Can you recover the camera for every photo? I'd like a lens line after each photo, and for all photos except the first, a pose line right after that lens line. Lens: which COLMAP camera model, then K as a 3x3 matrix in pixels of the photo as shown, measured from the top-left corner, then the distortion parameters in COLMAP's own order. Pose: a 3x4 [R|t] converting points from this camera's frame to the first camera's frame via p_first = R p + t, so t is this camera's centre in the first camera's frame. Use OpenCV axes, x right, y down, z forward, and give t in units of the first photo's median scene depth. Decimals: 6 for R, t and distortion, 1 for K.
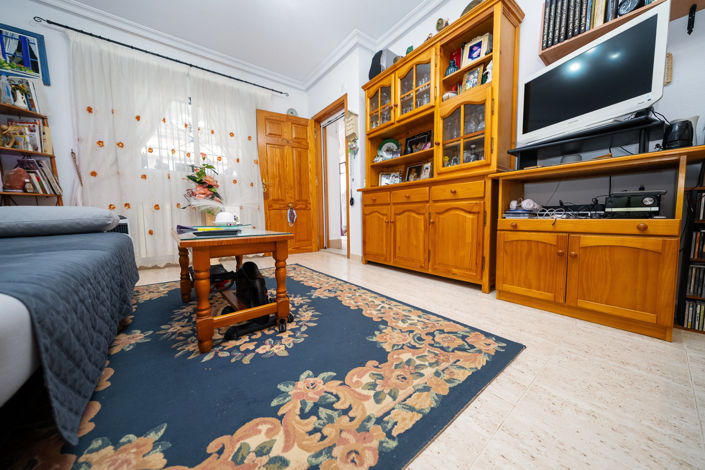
lens RADIAL K [[238.2, 0, 355.9], [0, 238.2, 231.5], [0, 0, 1]] dist [0.000363, 0.000014]
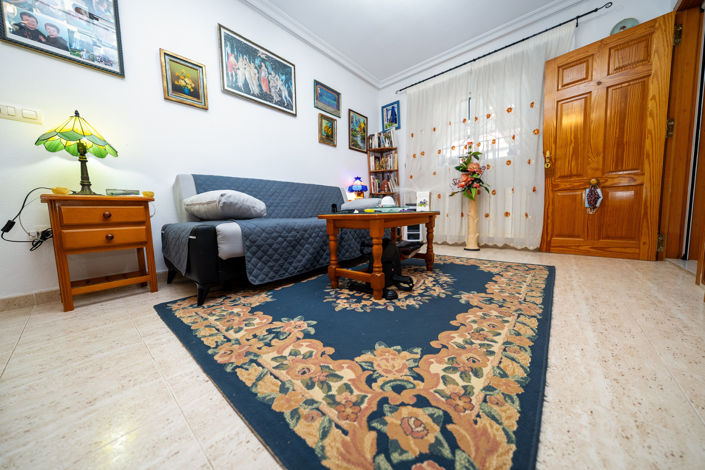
lens RADIAL K [[238.2, 0, 355.9], [0, 238.2, 231.5], [0, 0, 1]] dist [0.000363, 0.000014]
pose [[0.195262, 0.086041, -0.976970, 0.736935], [-0.043419, 0.995926, 0.079033, 0.009111], [0.979790, 0.026987, 0.198202, 0.694043]]
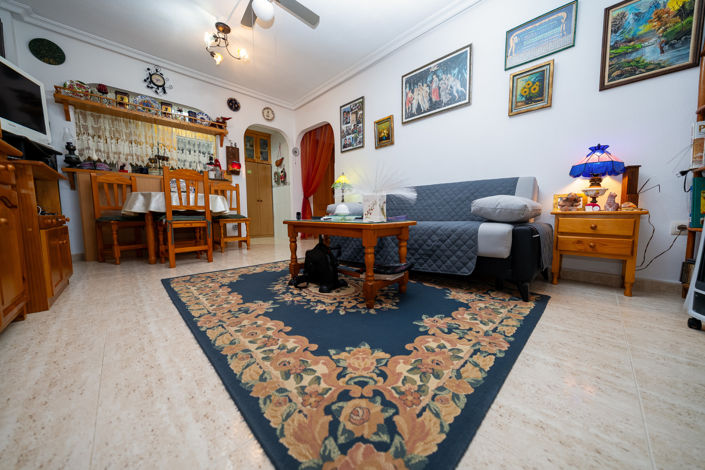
lens RADIAL K [[238.2, 0, 355.9], [0, 238.2, 231.5], [0, 0, 1]] dist [0.000363, 0.000014]
pose [[-0.993309, 0.026359, -0.112436, -0.551064], [0.009479, 0.988927, 0.148099, -0.145287], [0.115095, 0.146042, -0.982560, 2.578320]]
